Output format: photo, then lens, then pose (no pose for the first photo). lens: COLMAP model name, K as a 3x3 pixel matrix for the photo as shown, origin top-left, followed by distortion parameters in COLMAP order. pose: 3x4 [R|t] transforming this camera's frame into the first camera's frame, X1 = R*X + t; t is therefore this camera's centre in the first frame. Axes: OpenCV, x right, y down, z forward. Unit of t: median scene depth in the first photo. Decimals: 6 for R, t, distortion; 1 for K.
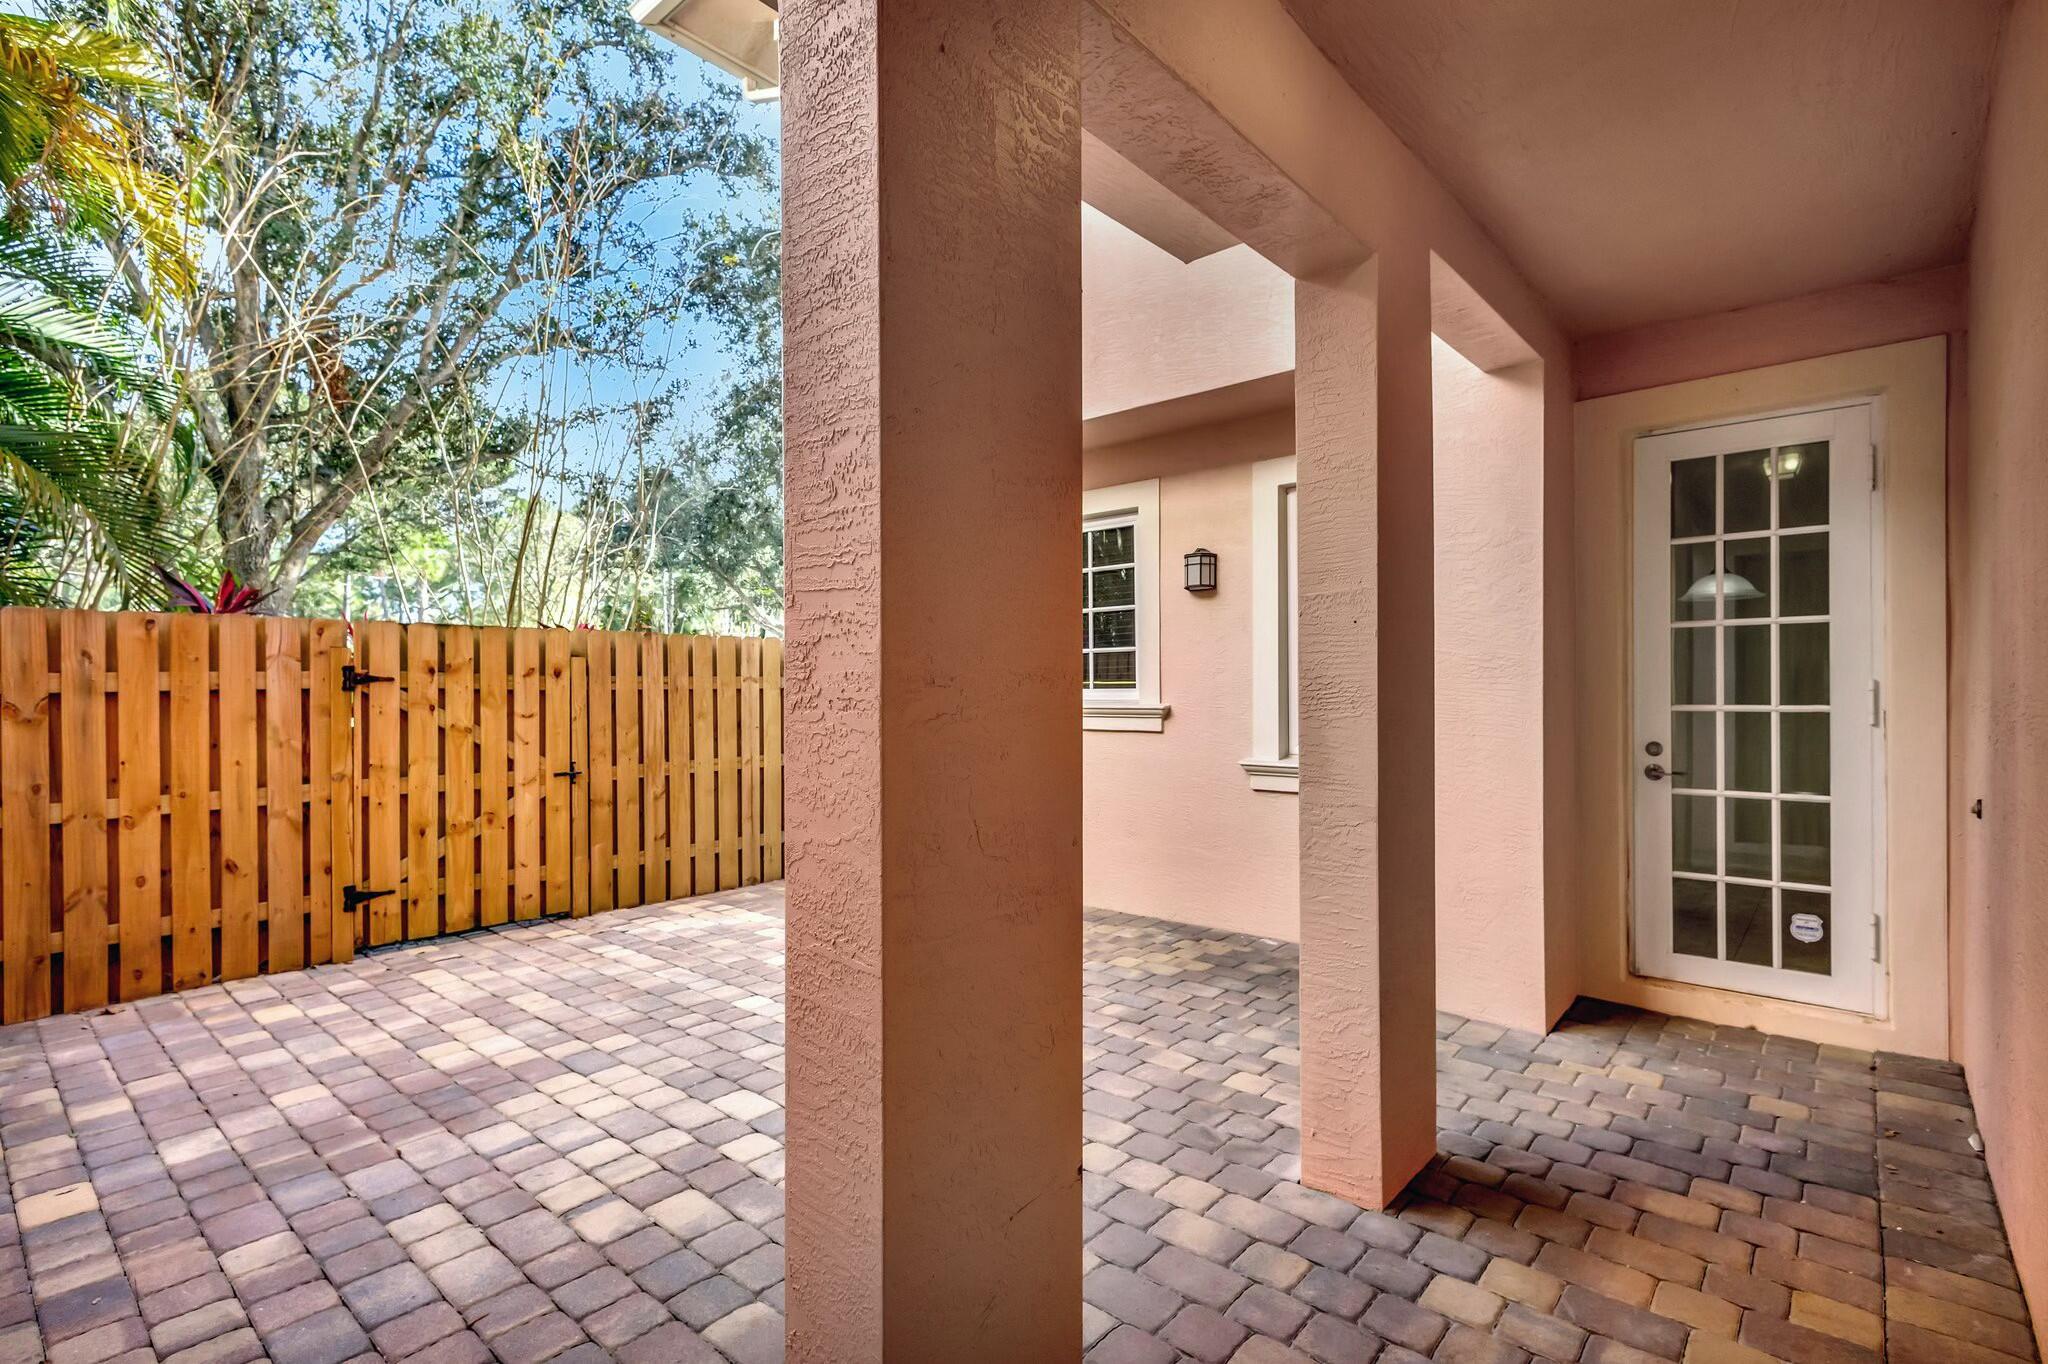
lens RADIAL K [[952.7, 0, 1027.8], [0, 952.7, 695.7], [0, 0, 1]] dist [0.003458, 0.000126]
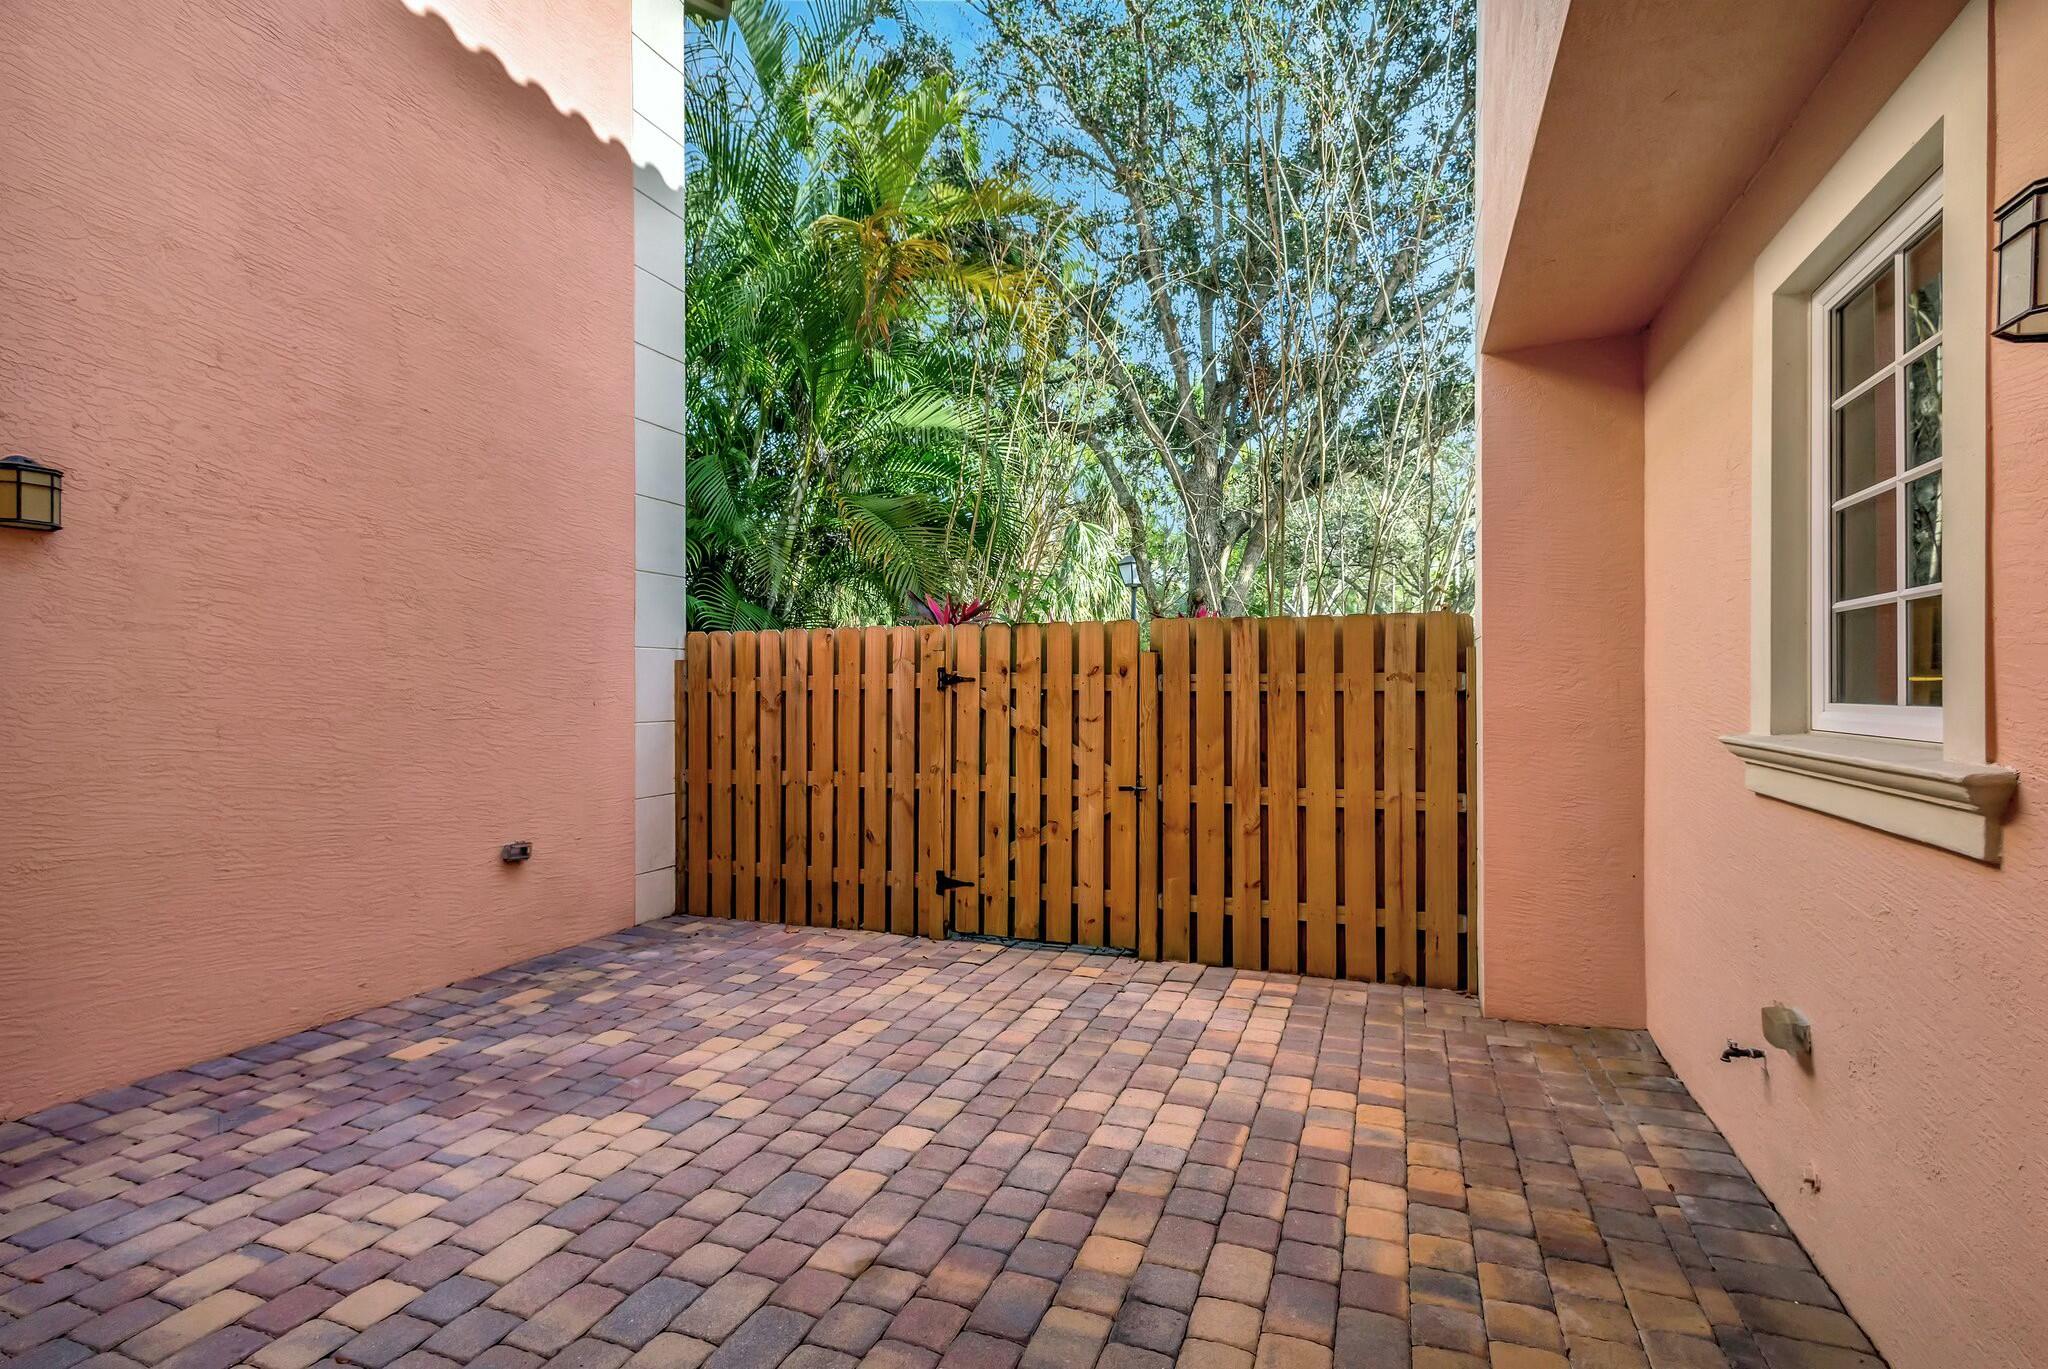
lens RADIAL K [[980.4, 0, 1028.8], [0, 980.4, 679.2], [0, 0, 1]] dist [0.009069, -0.000196]
pose [[0.341860, 0.001638, -0.939750, 0.392449], [-0.008350, 0.999964, -0.001295, -0.018400], [0.939714, 0.008289, 0.341861, 0.757939]]
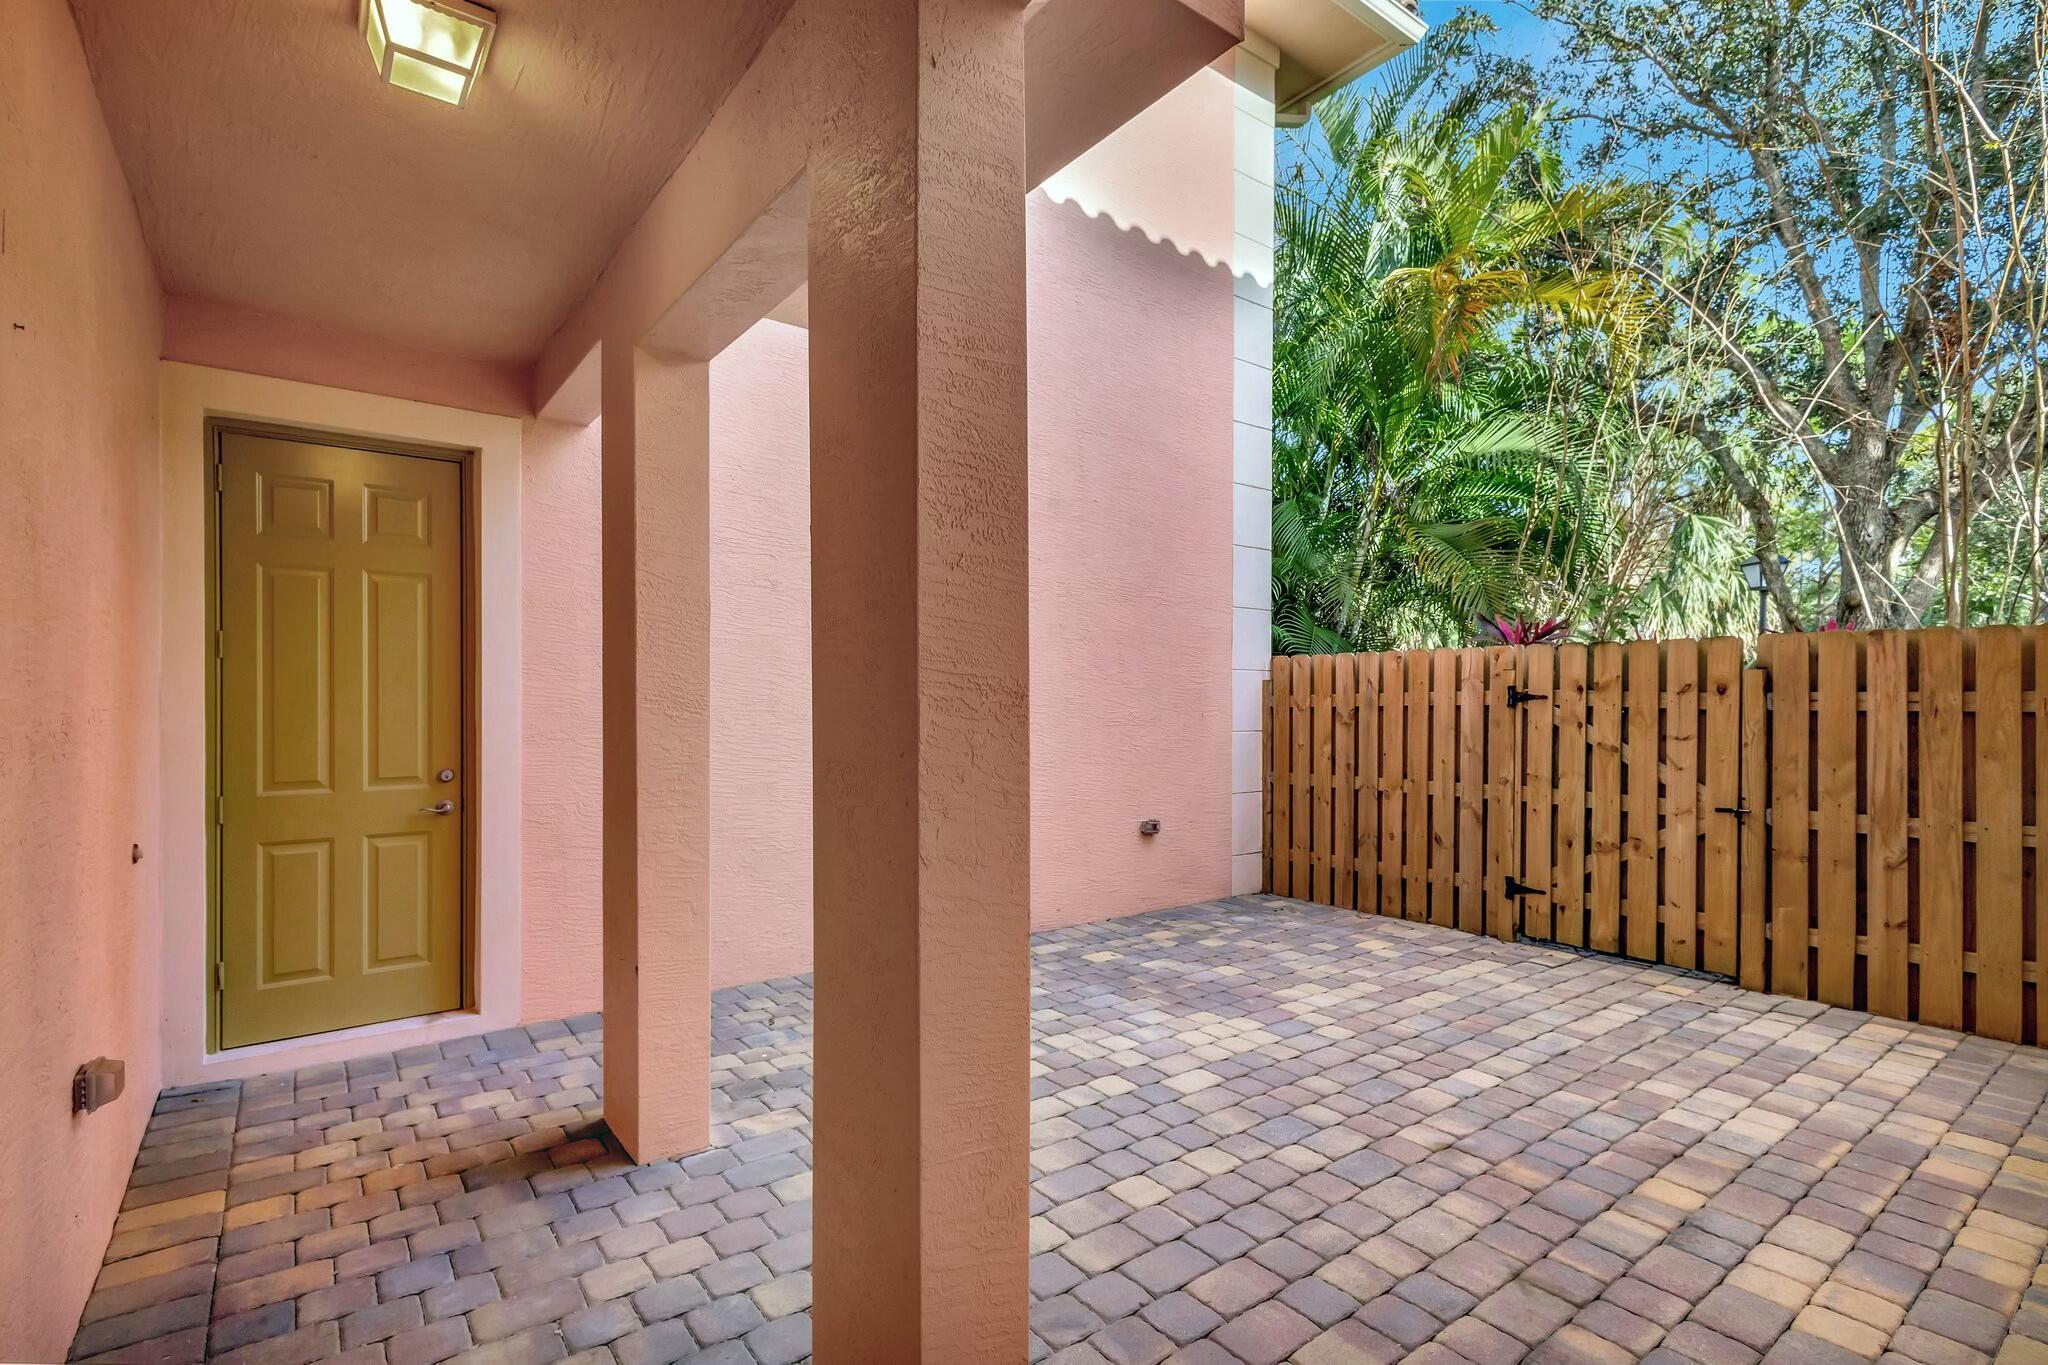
lens RADIAL K [[964.7, 0, 1026.5], [0, 964.7, 699.9], [0, 0, 1]] dist [0.013133, -0.000524]
pose [[-0.205226, 0.006390, -0.978694, 0.586818], [-0.009966, 0.999913, 0.008618, -0.019568], [0.978664, 0.011522, -0.205144, 0.709456]]
